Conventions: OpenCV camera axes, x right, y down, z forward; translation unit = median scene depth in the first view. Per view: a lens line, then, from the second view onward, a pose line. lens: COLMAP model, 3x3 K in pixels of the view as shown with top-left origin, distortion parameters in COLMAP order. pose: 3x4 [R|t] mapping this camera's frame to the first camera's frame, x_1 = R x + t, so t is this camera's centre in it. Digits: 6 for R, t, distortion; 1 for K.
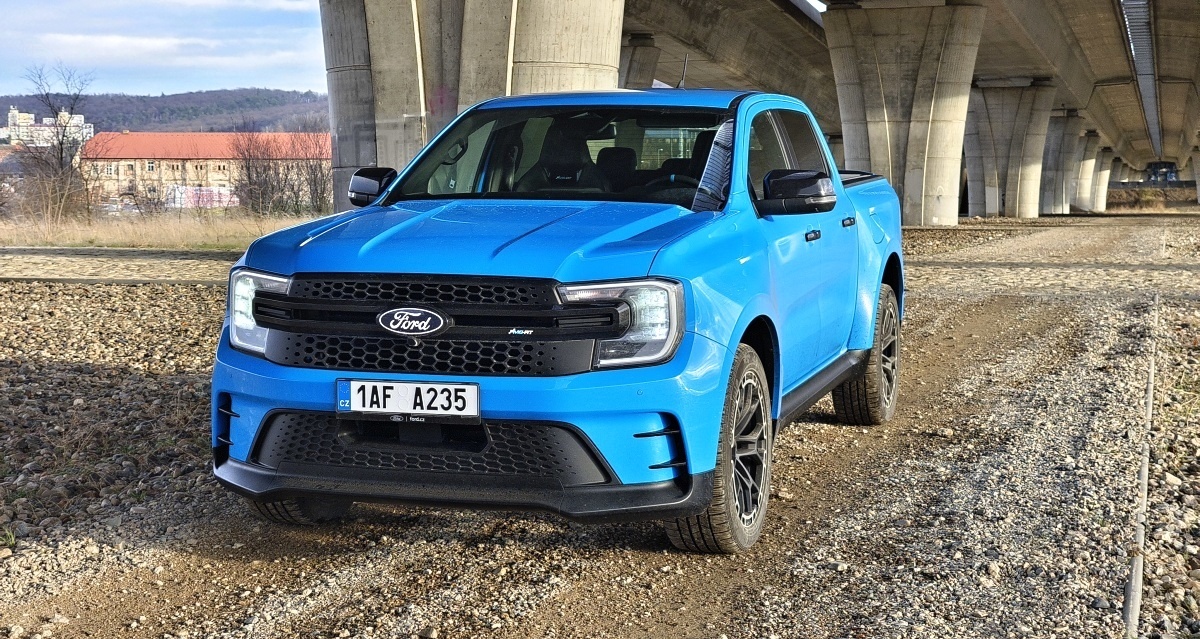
lens RADIAL K [[1740.2, 0, 593.7], [0, 1740.2, 460.9], [0, 0, 1]] dist [0.045443, 0.000000]
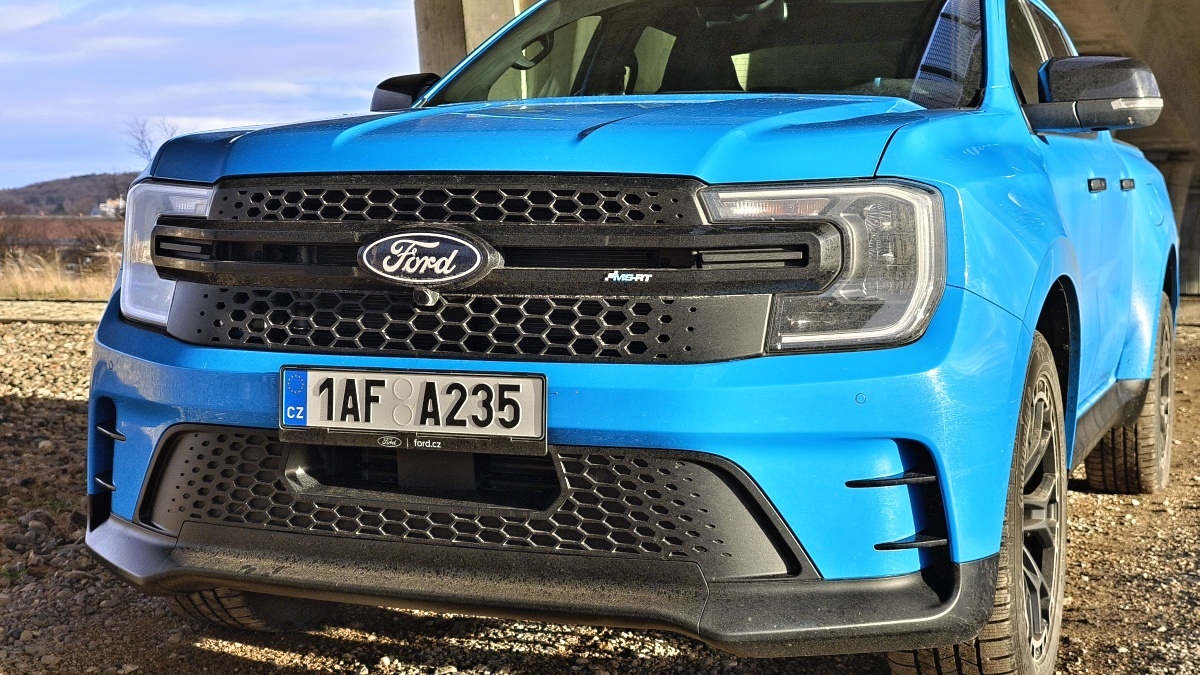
lens RADIAL K [[1769.4, 0, 560.8], [0, 1769.4, 362.4], [0, 0, 1]] dist [0.029090, 0.000000]
pose [[0.996585, 0.014381, -0.081311, -0.017998], [-0.022446, 0.994819, -0.099155, 0.003378], [0.079464, 0.100642, 0.991744, 0.460483]]
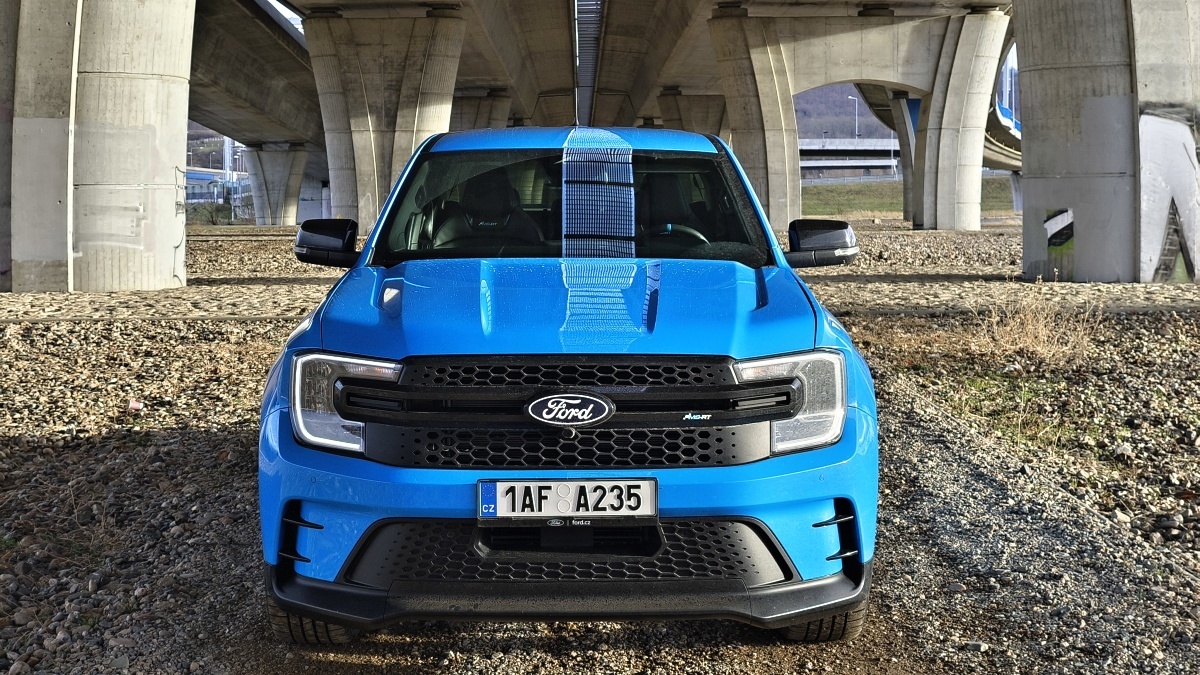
lens RADIAL K [[1769.4, 0, 598.0], [0, 1769.4, 416.0], [0, 0, 1]] dist [0.029090, 0.000000]
pose [[0.950776, -0.044815, 0.306622, -0.349016], [0.054231, 0.998280, -0.022254, -0.055023], [-0.305098, 0.037787, 0.951571, 0.156361]]
